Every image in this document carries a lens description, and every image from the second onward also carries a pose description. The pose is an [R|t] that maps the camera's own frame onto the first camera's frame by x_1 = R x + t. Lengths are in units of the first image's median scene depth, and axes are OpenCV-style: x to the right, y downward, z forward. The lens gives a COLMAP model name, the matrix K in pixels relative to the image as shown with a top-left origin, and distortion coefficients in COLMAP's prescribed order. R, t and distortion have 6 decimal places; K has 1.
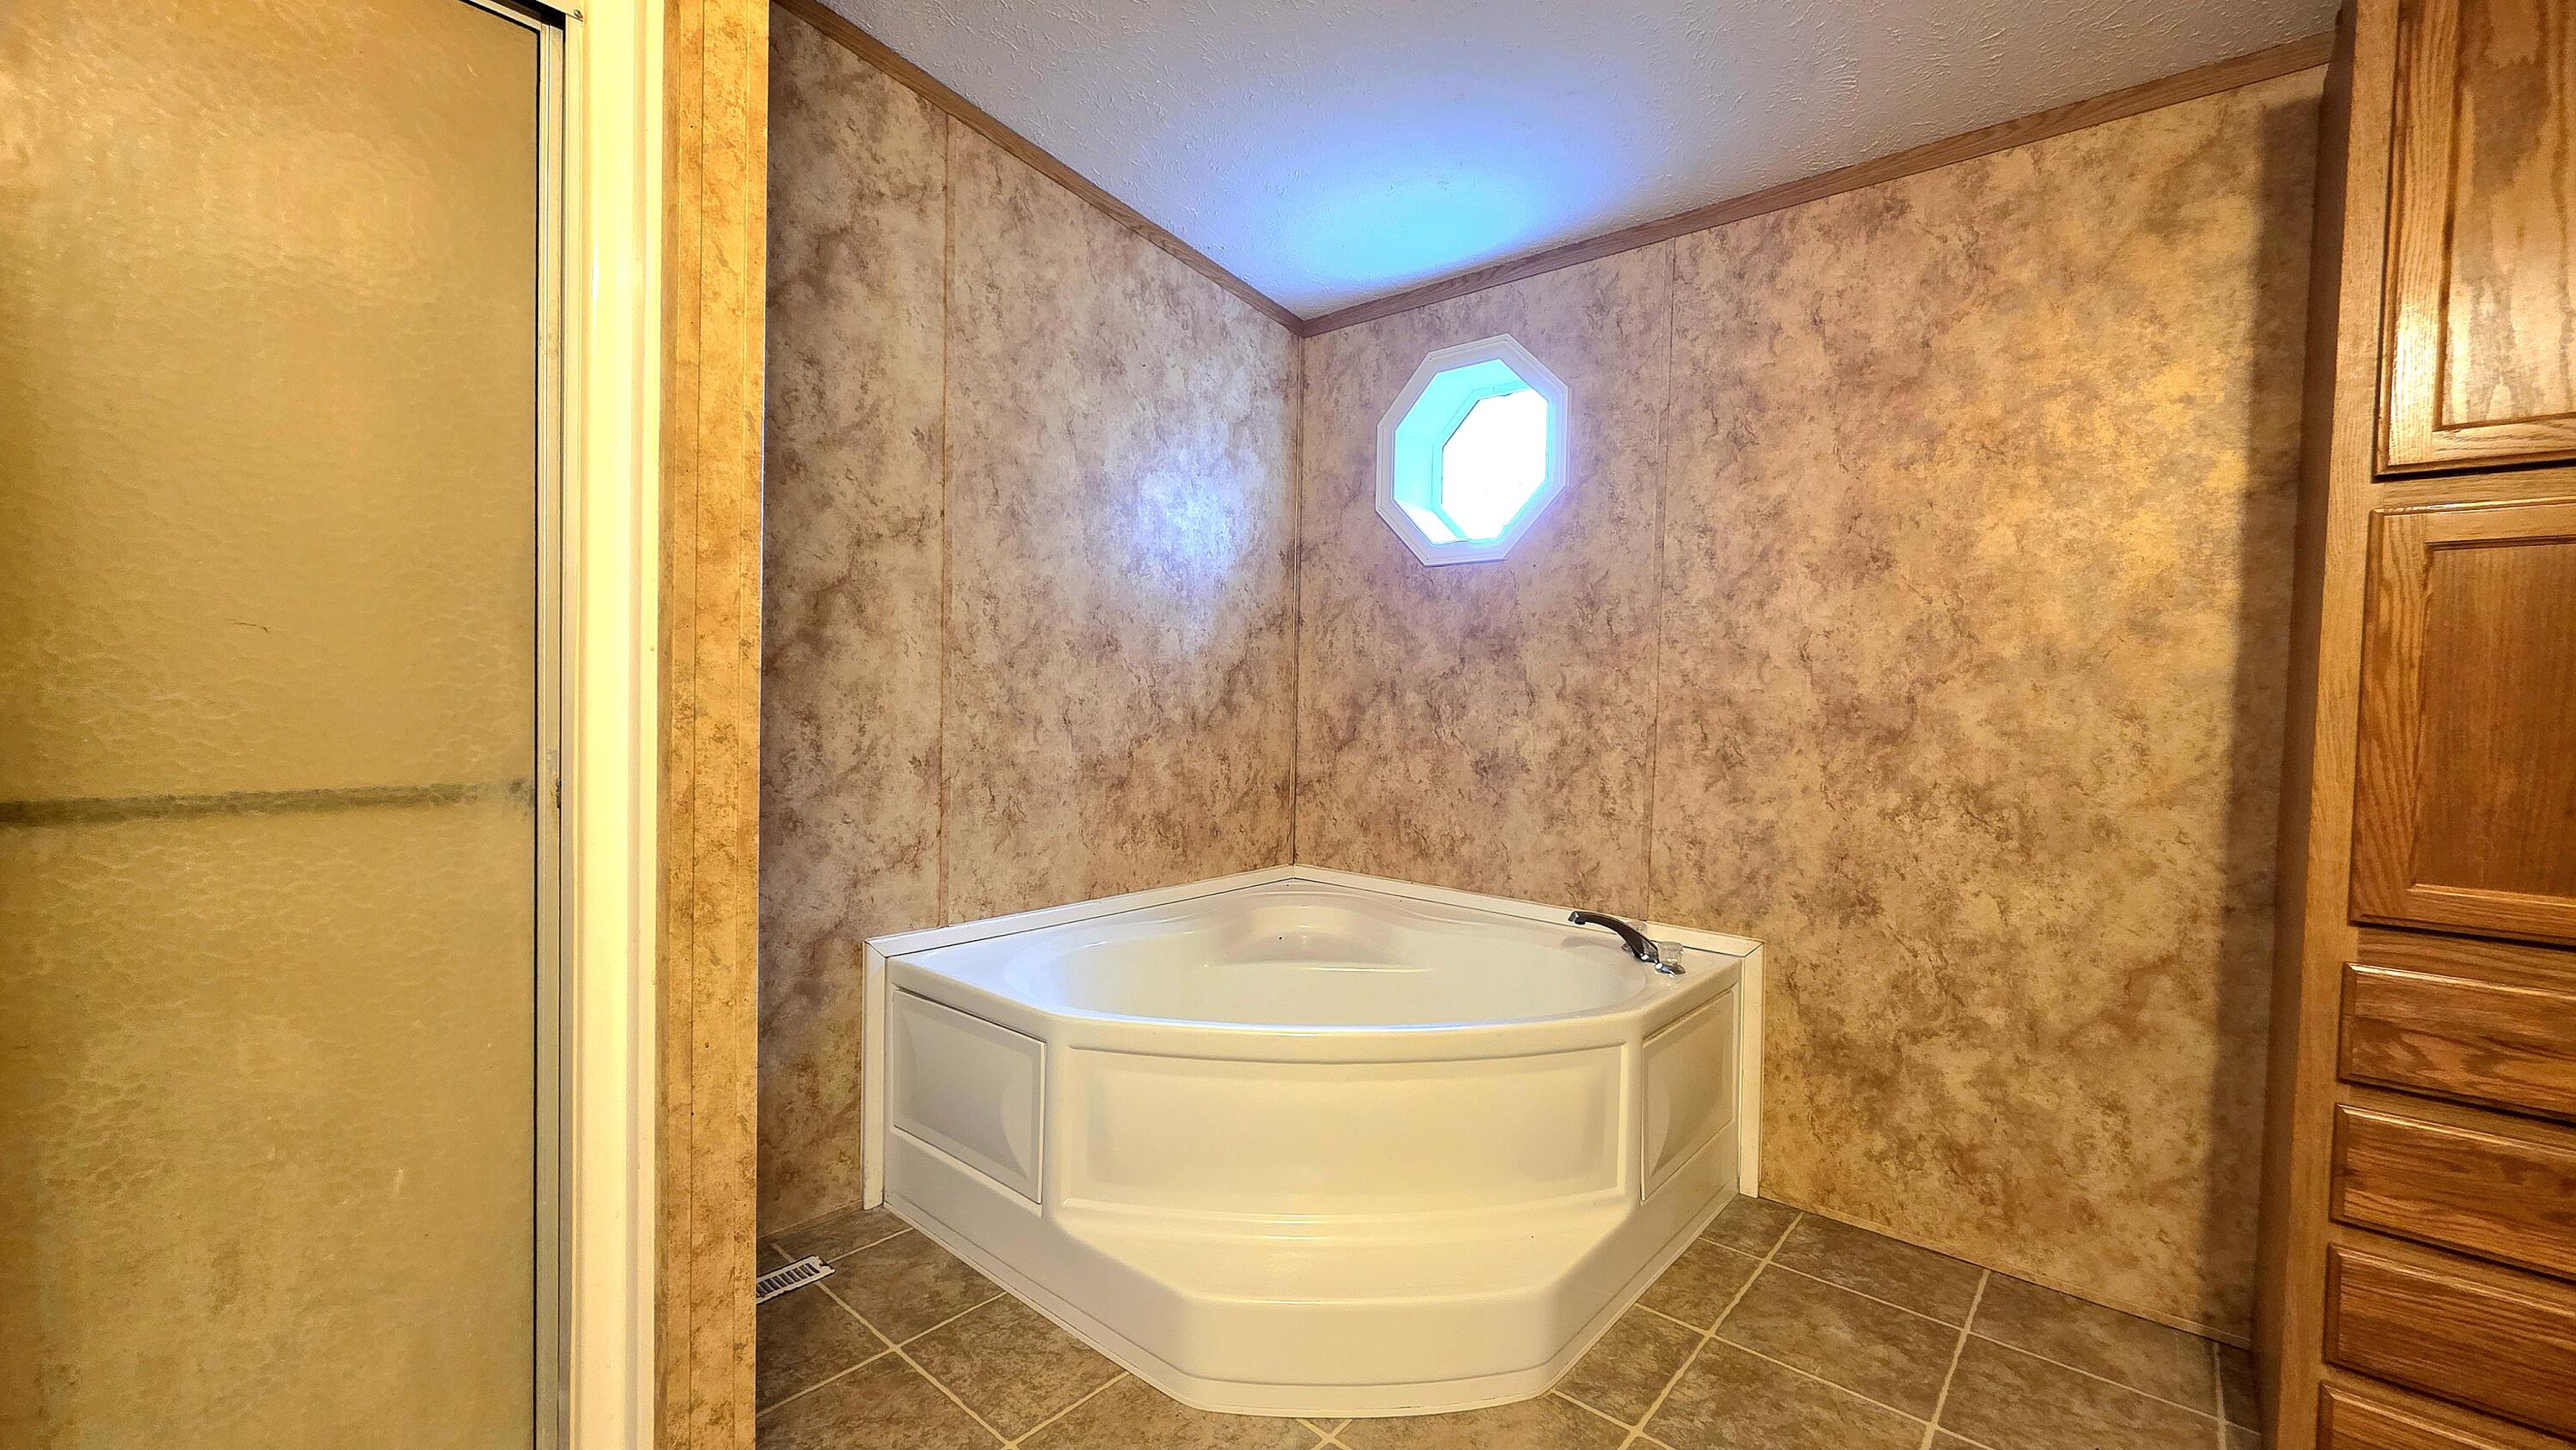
lens RADIAL K [[1030.2, 0, 1285.4], [0, 1030.2, 724.0], [0, 0, 1]] dist [0.000672, -0.000034]
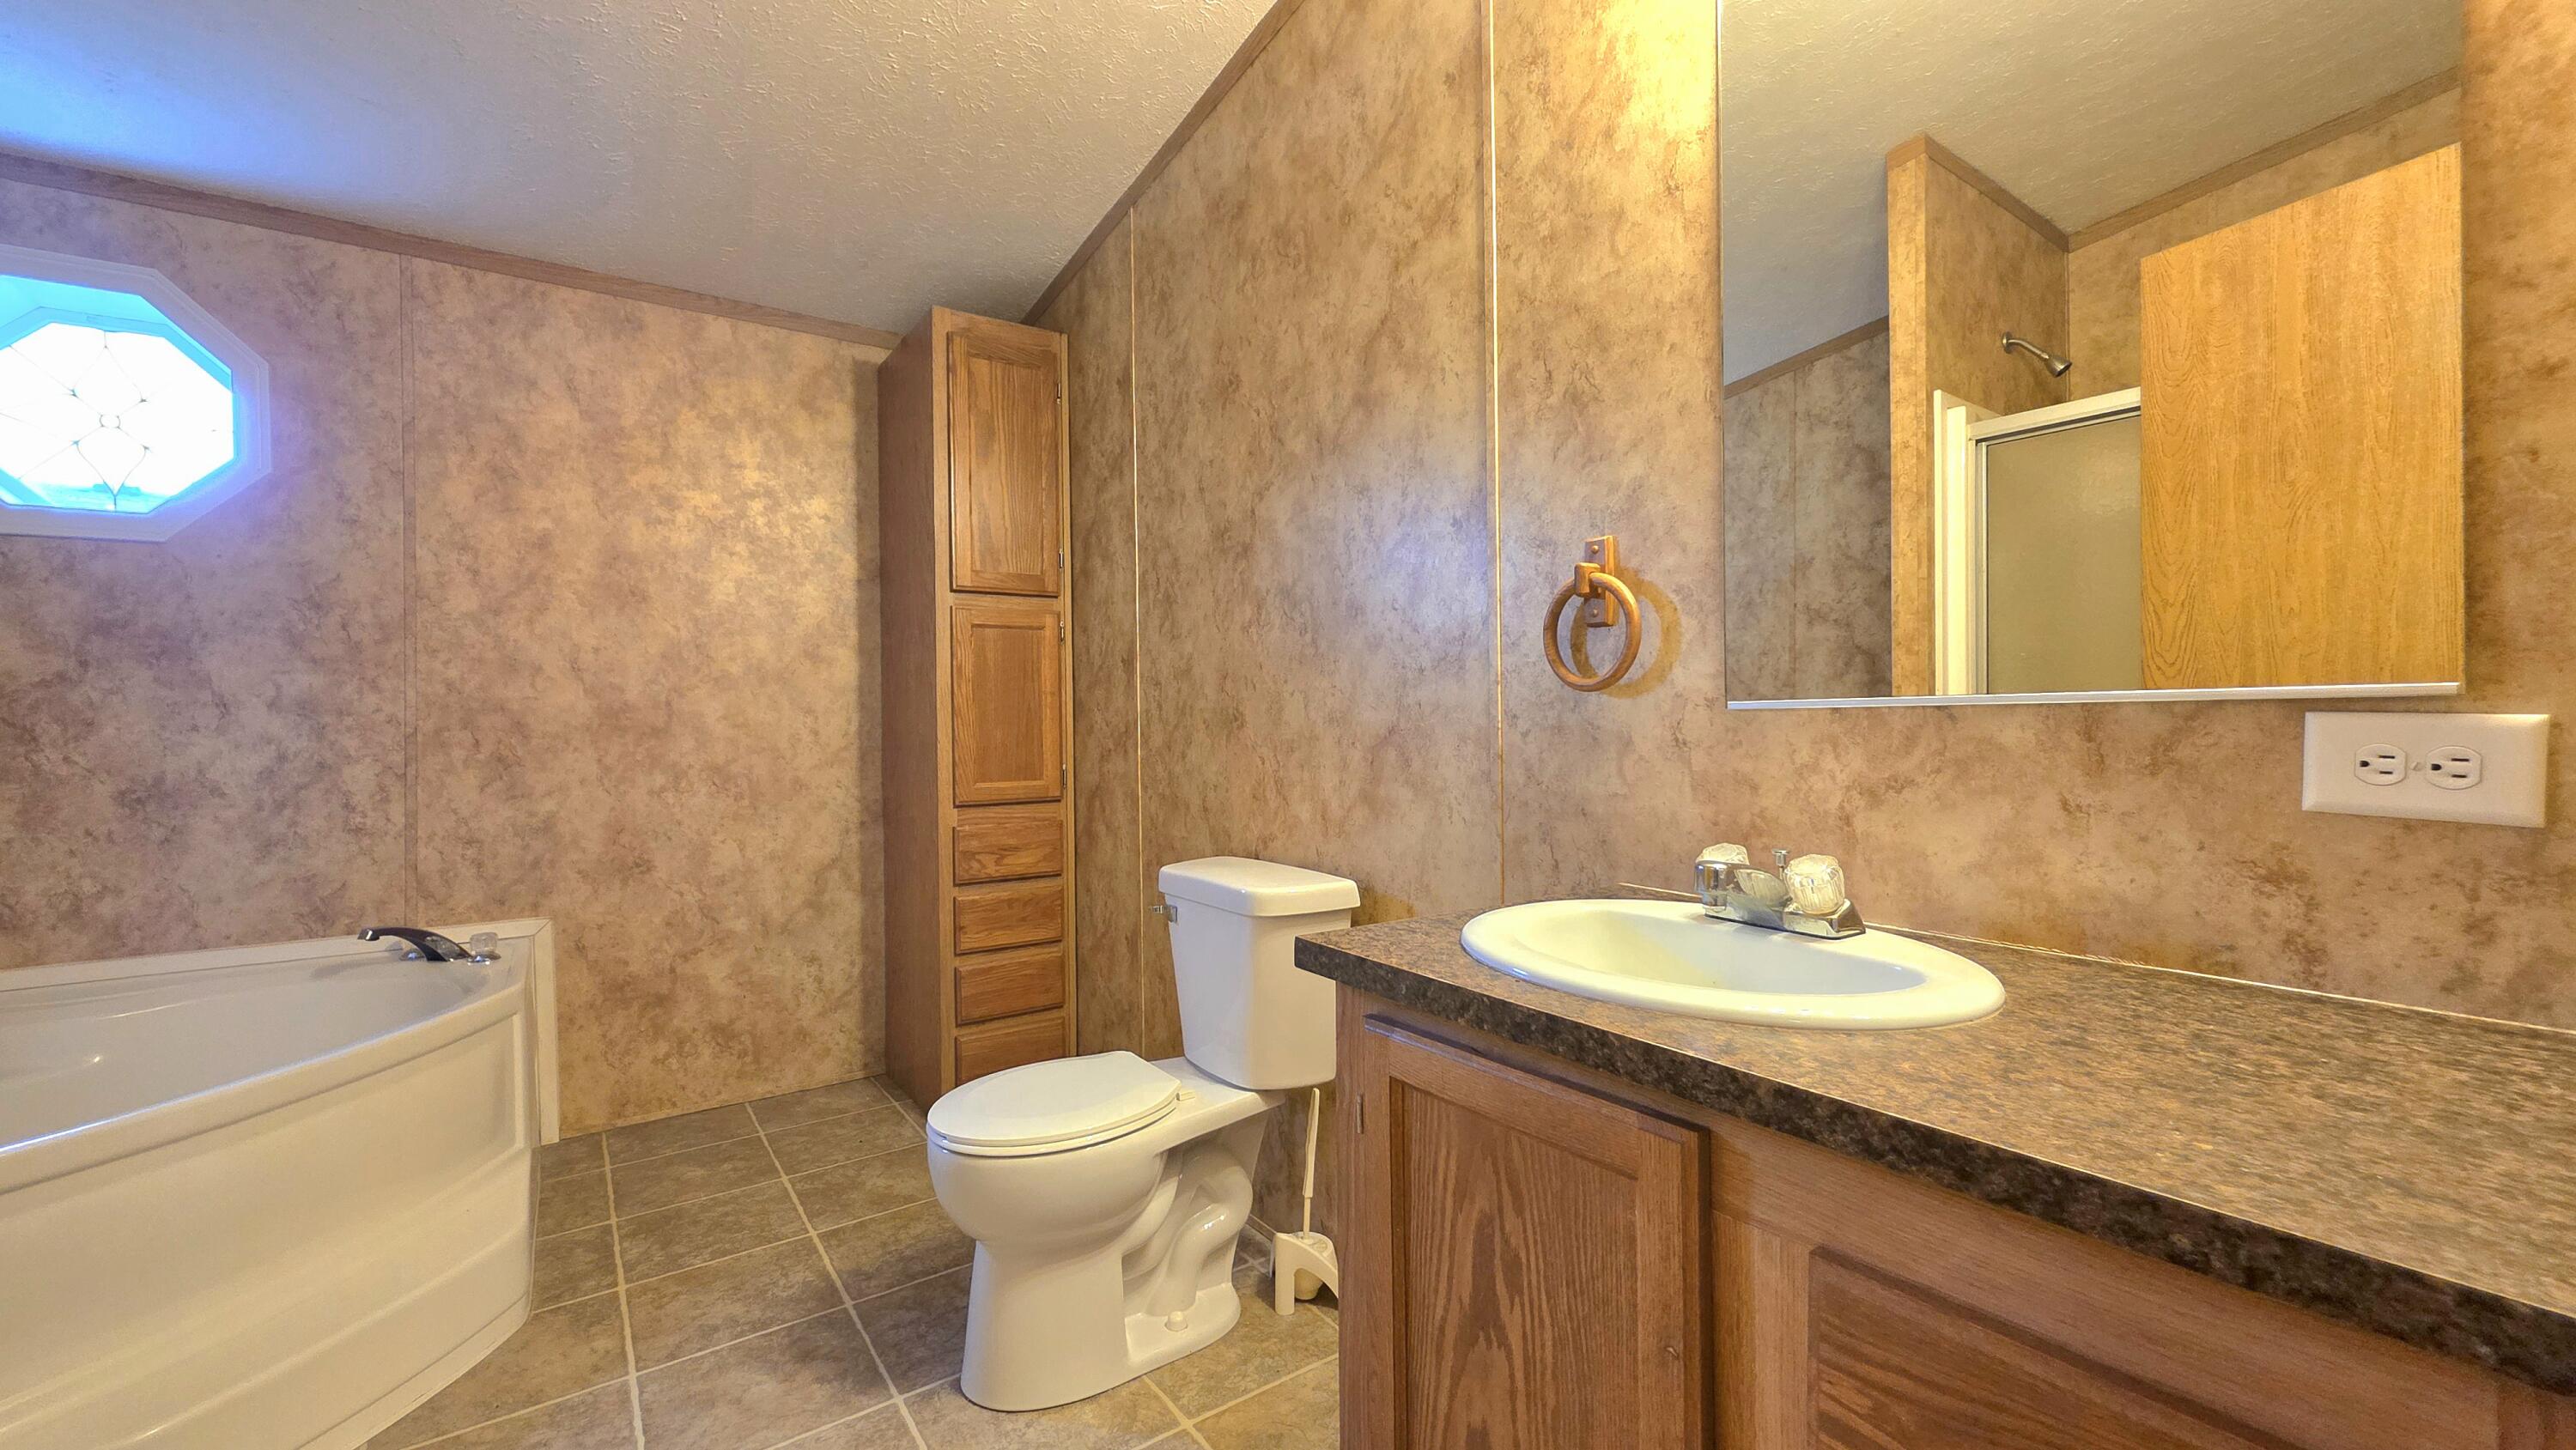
lens RADIAL K [[1030.2, 0, 1285.4], [0, 1030.2, 724.0], [0, 0, 1]] dist [0.000672, -0.000034]
pose [[0.235643, -0.032056, 0.971311, -0.456430], [0.044297, 0.998771, 0.022216, 0.007676], [-0.970830, 0.037791, 0.236774, -0.071359]]
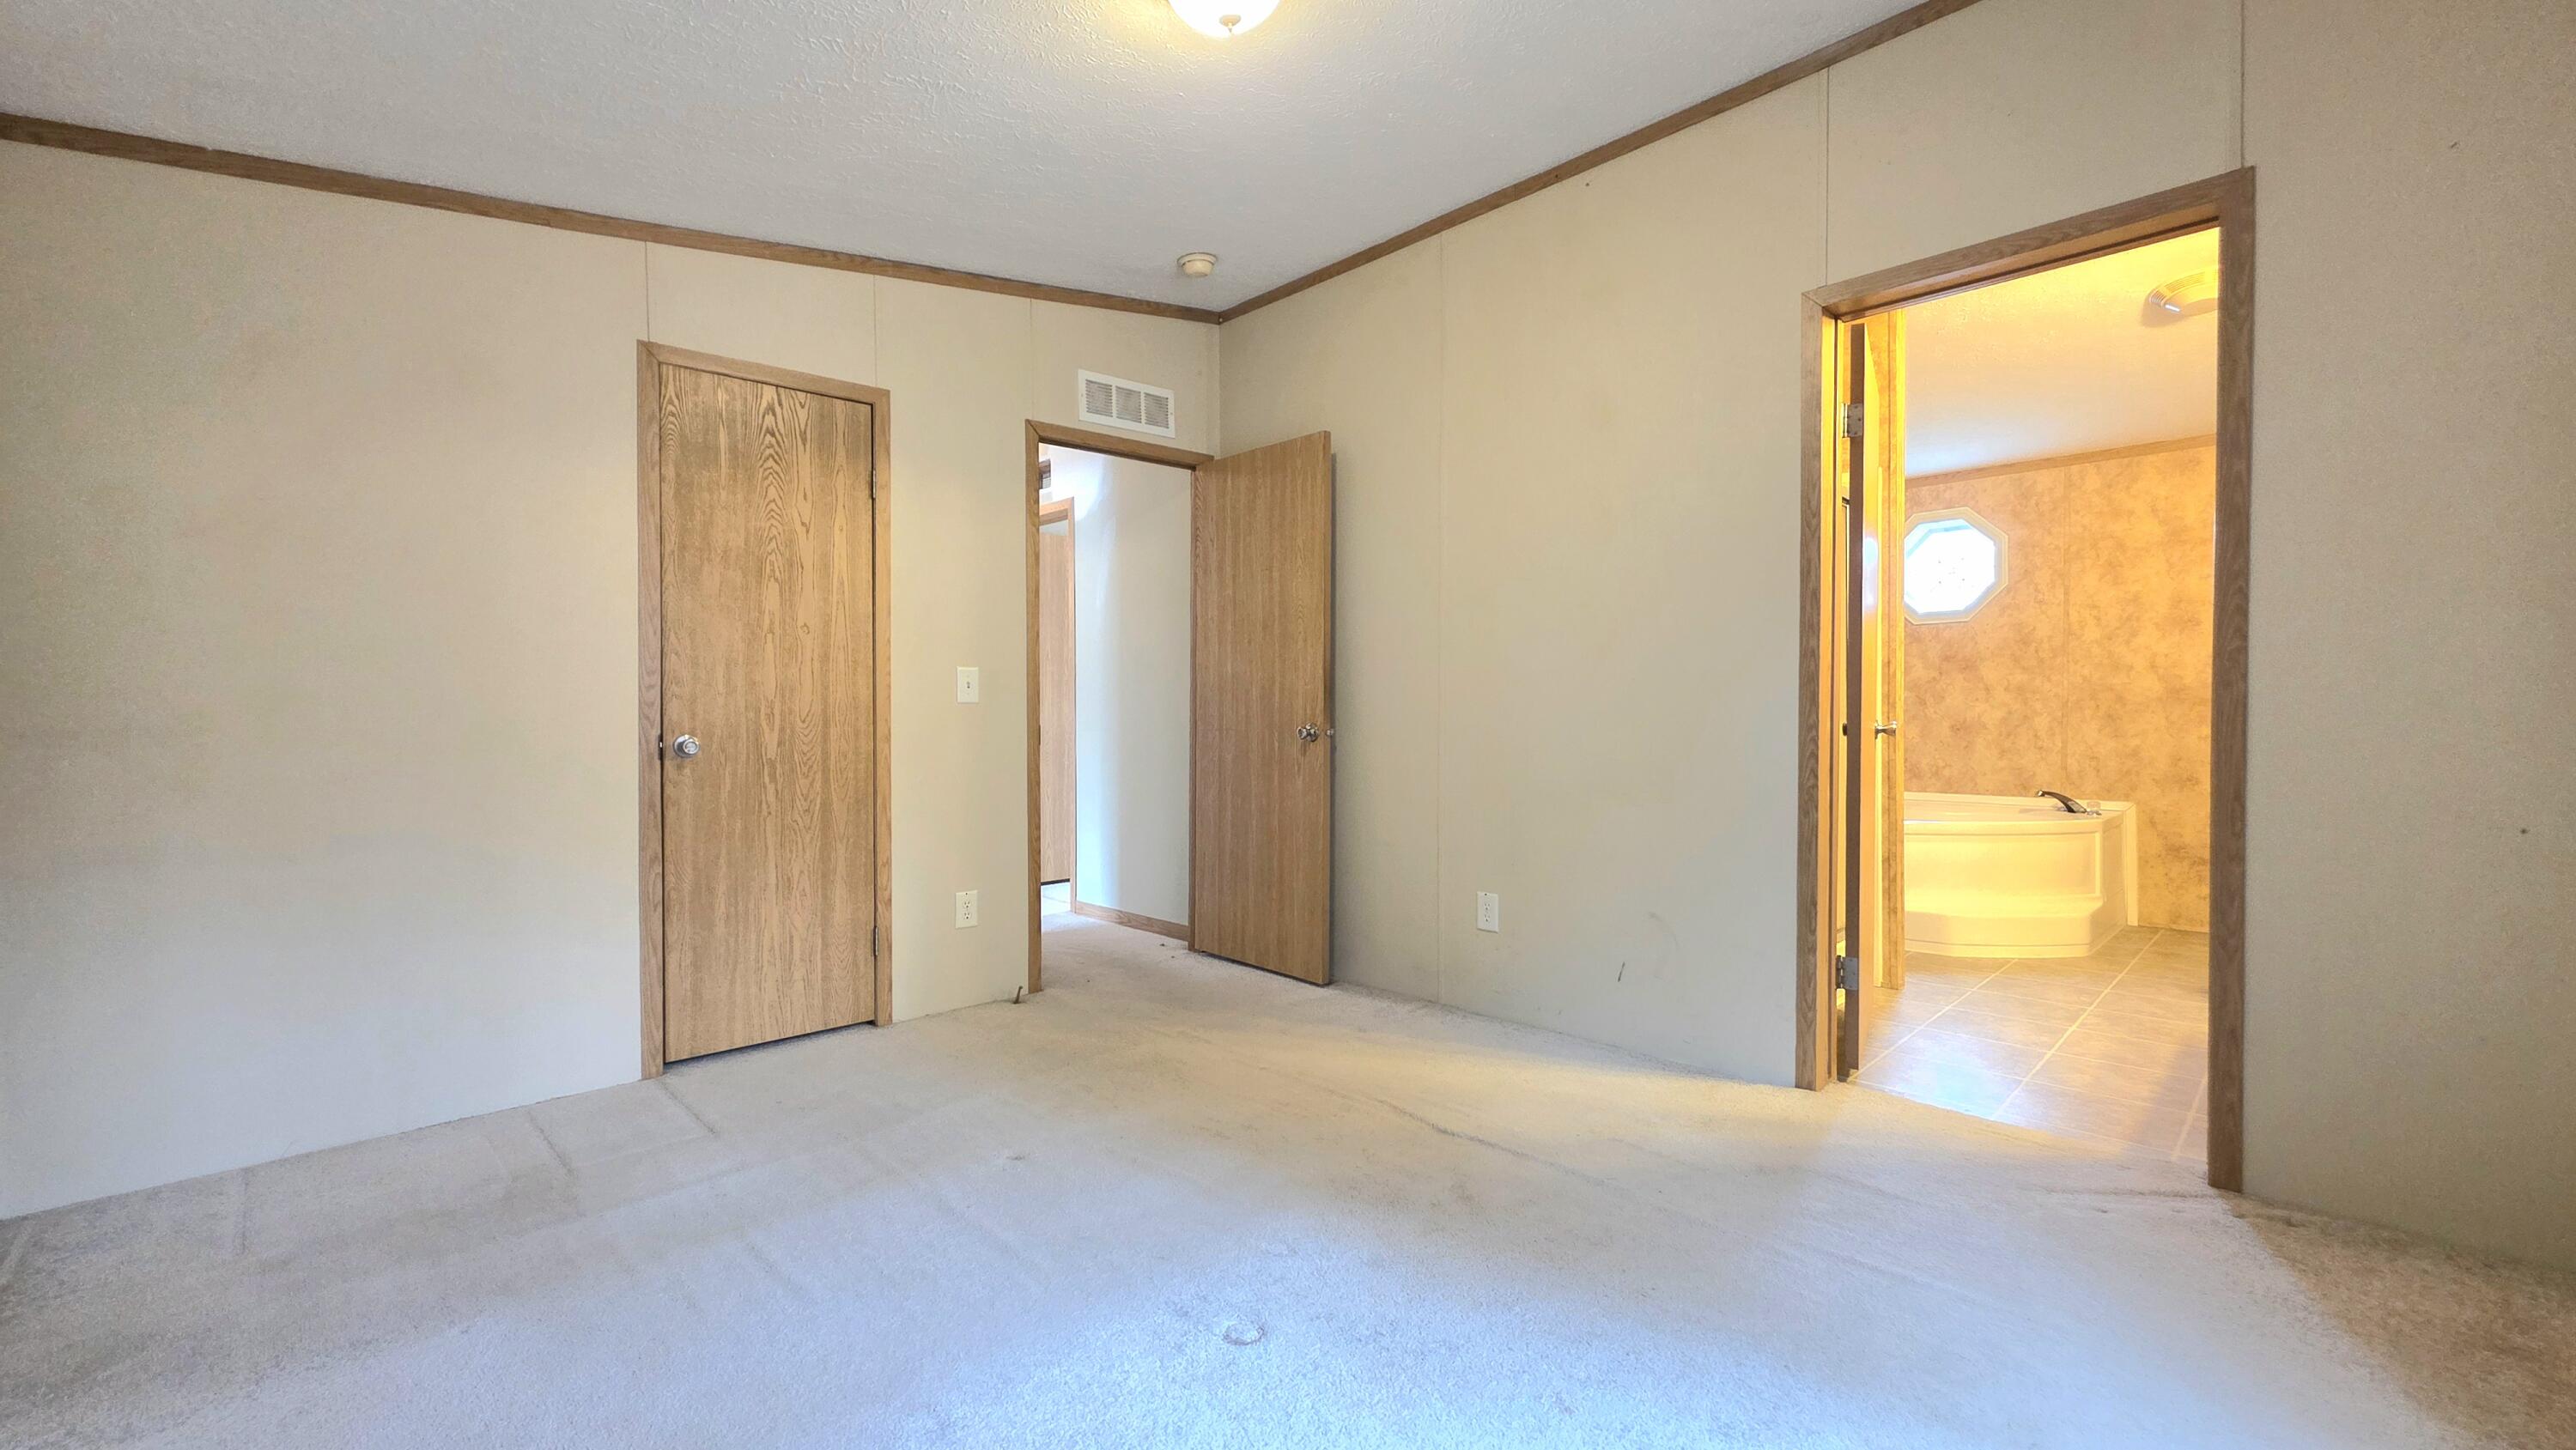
lens RADIAL K [[1030.2, 0, 1285.4], [0, 1030.2, 724.0], [0, 0, 1]] dist [0.000672, -0.000034]
pose [[0.995992, -0.022097, -0.086668, -1.092633], [0.019864, 0.999450, -0.026545, 0.073543], [0.087207, 0.024717, 0.995884, -1.264191]]
